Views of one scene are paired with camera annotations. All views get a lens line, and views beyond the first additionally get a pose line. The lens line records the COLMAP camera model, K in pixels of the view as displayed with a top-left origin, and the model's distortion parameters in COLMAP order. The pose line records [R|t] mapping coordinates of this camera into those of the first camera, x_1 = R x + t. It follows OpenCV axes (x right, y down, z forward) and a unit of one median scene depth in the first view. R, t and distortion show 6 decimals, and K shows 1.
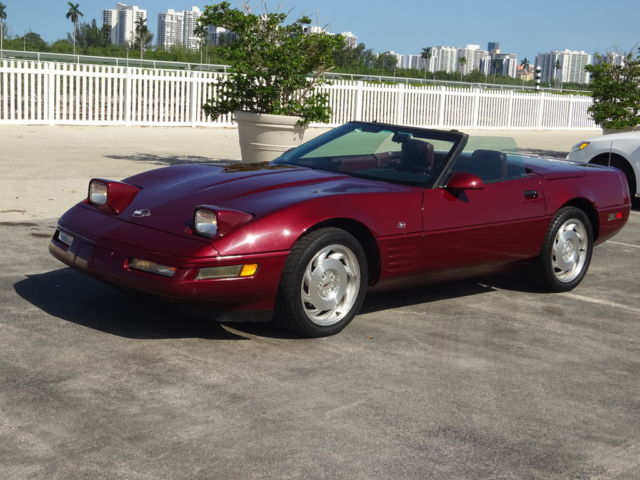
lens RADIAL K [[1047.8, 0, 320.0], [0, 1047.8, 240.0], [0, 0, 1]] dist [-0.003060, -0.005317]
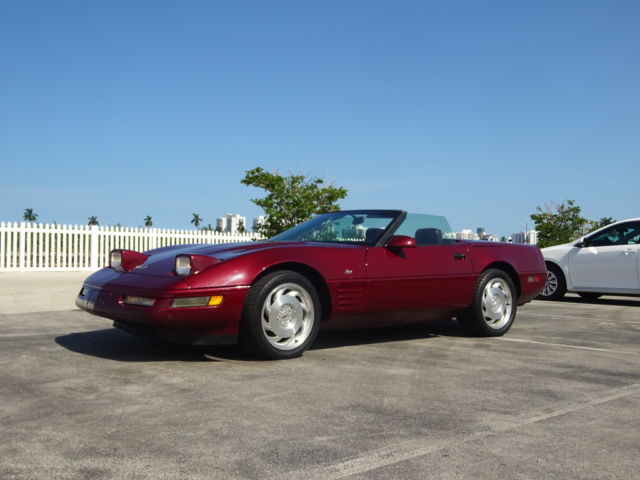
lens RADIAL K [[714.6, 0, 320.0], [0, 714.6, 240.0], [0, 0, 1]] dist [0.004983, 0.001241]
pose [[0.996905, -0.044599, -0.064735, 0.097236], [0.031898, 0.982141, -0.185422, 0.101969], [0.071849, 0.182784, 0.980524, 0.141439]]
